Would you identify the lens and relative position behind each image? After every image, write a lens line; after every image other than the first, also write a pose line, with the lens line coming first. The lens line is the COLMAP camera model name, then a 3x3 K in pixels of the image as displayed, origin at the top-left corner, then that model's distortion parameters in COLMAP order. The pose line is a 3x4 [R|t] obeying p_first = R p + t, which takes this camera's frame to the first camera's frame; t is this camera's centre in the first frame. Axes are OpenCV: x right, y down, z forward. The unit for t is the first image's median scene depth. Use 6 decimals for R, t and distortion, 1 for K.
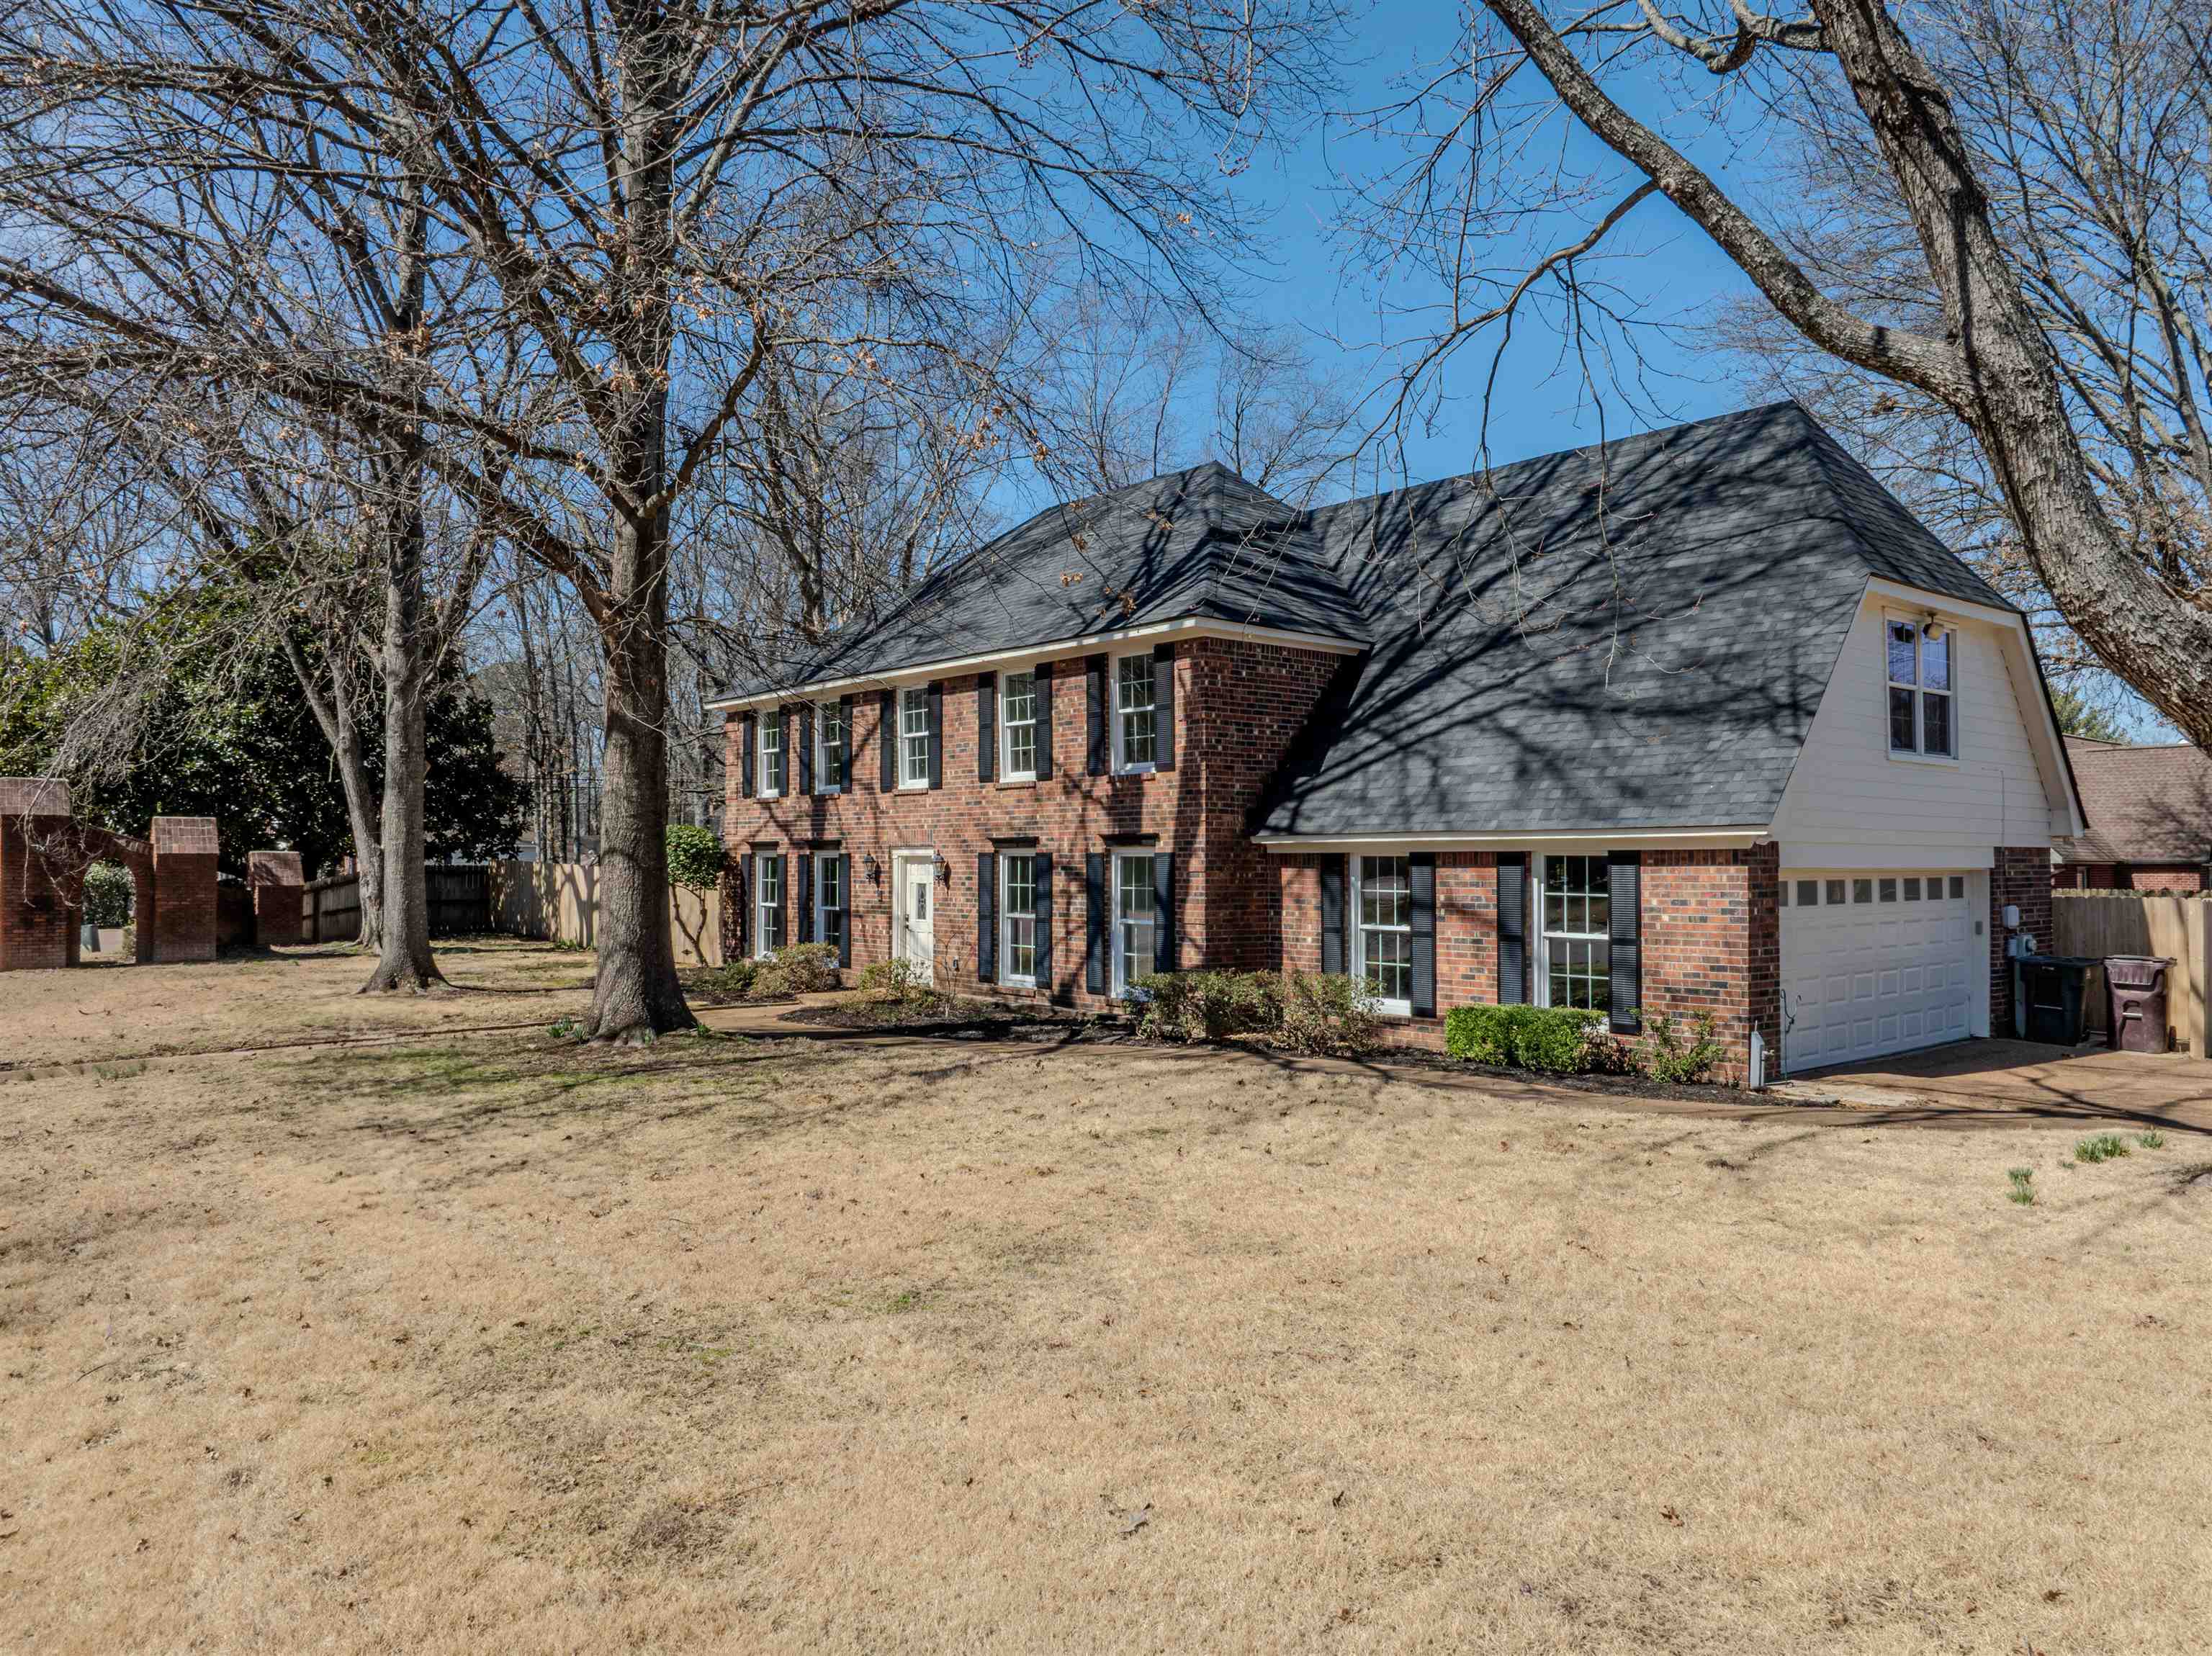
lens RADIAL K [[1562.8, 0, 1109.4], [0, 1562.8, 791.0], [0, 0, 1]] dist [-0.014098, -0.028186]
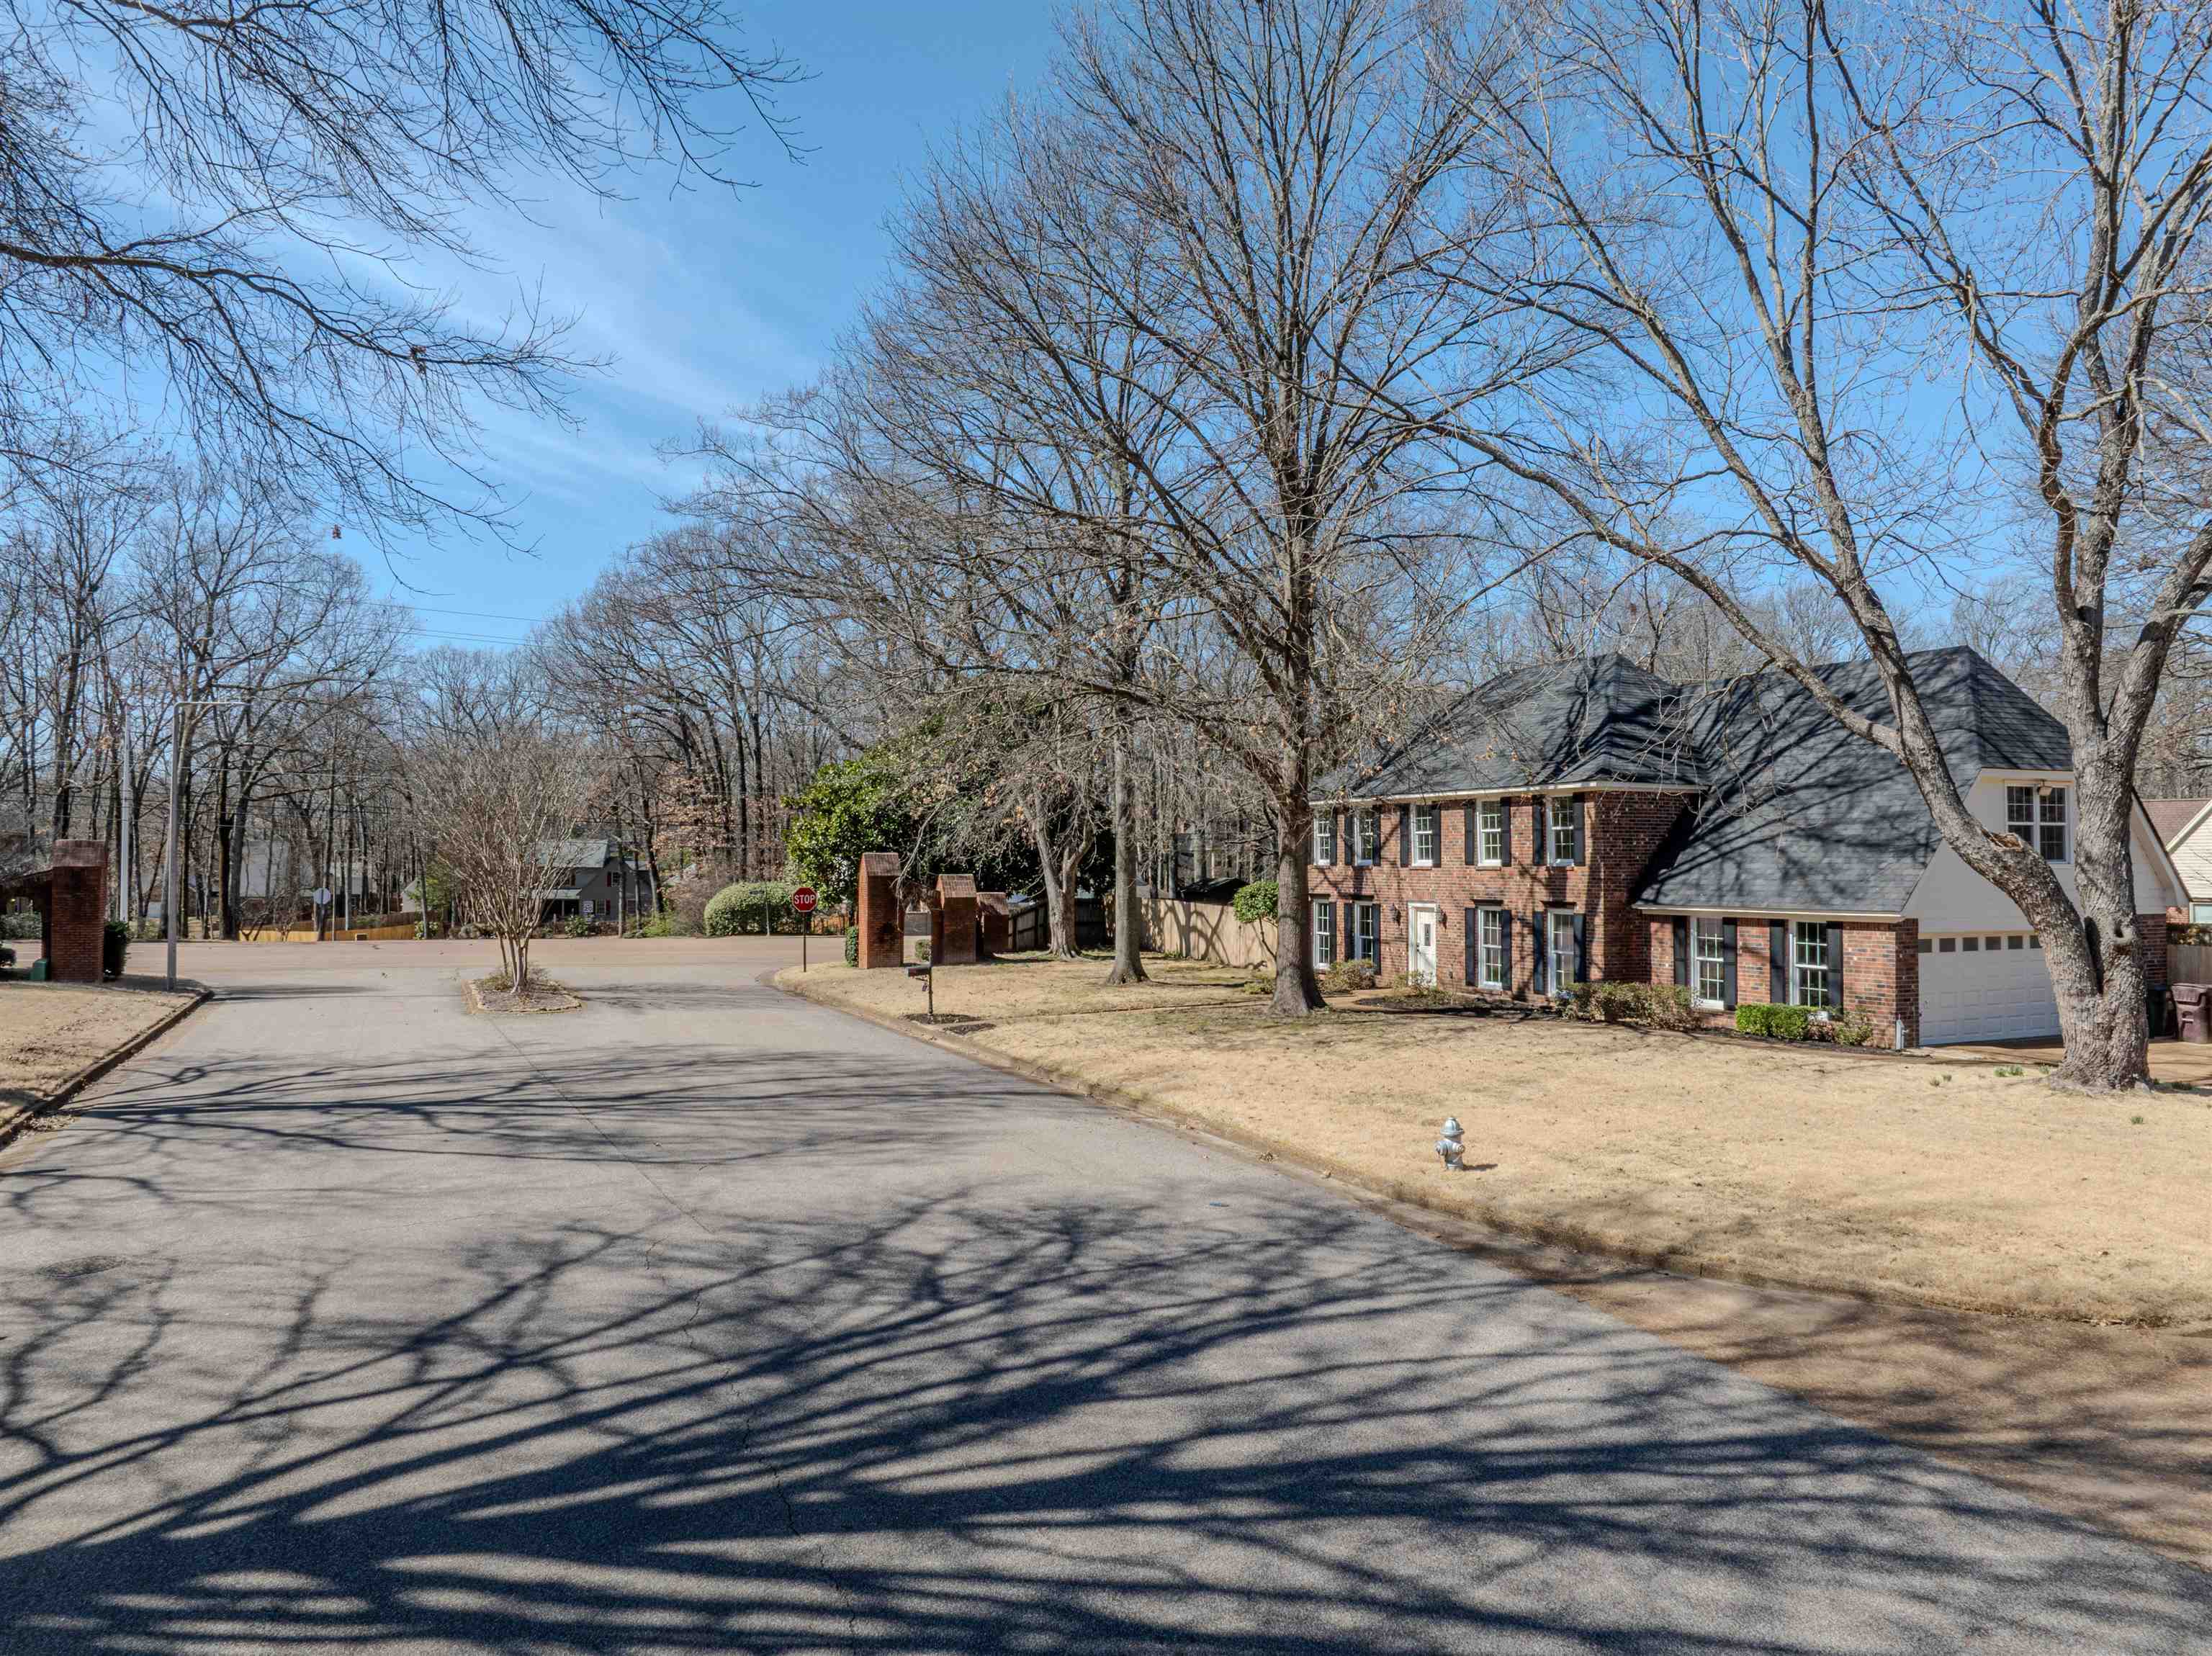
lens RADIAL K [[1562.8, 0, 1119.9], [0, 1562.8, 817.3], [0, 0, 1]] dist [-0.014098, -0.028186]
pose [[0.963769, -0.007259, -0.266639, 0.005890], [0.011380, 0.999838, 0.013914, -0.094070], [0.266495, -0.016444, 0.963696, -0.779933]]
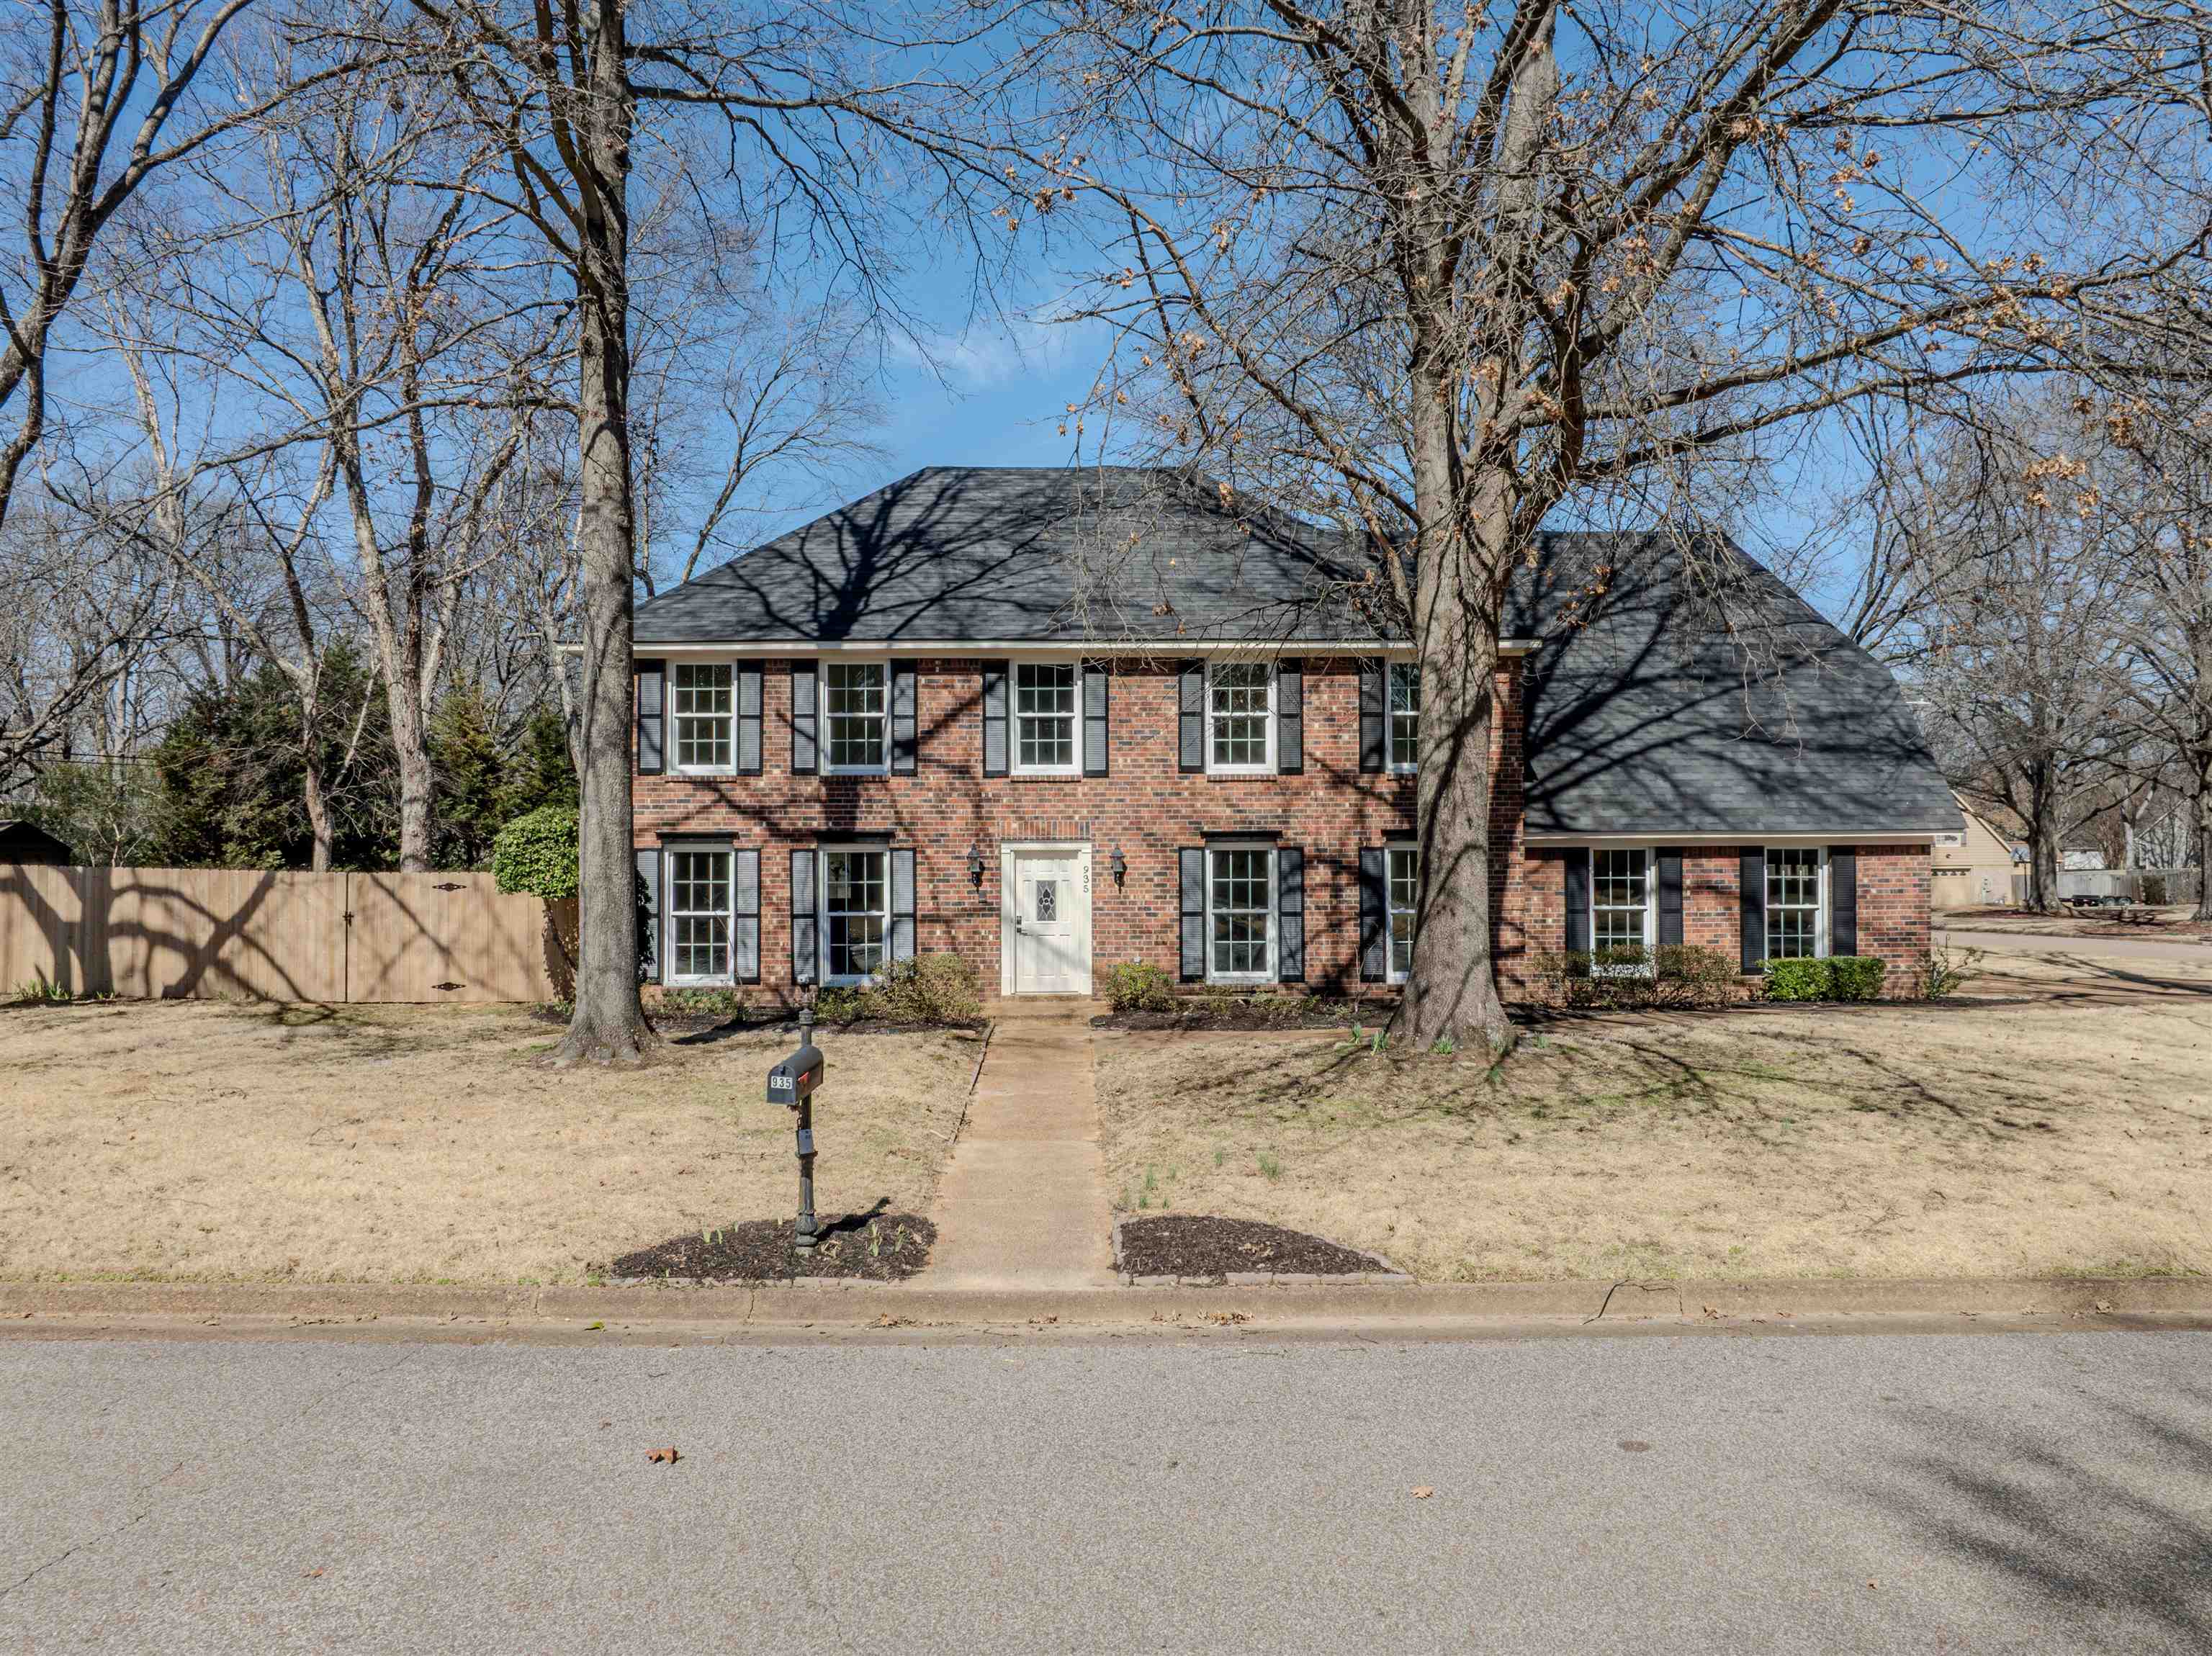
lens RADIAL K [[1562.8, 0, 1112.6], [0, 1562.8, 836.4], [0, 0, 1]] dist [-0.014098, -0.028186]
pose [[0.636071, 0.008135, 0.771587, -0.951384], [-0.030652, 0.999422, 0.014731, 0.023266], [-0.771021, -0.033020, 0.635953, 0.480178]]
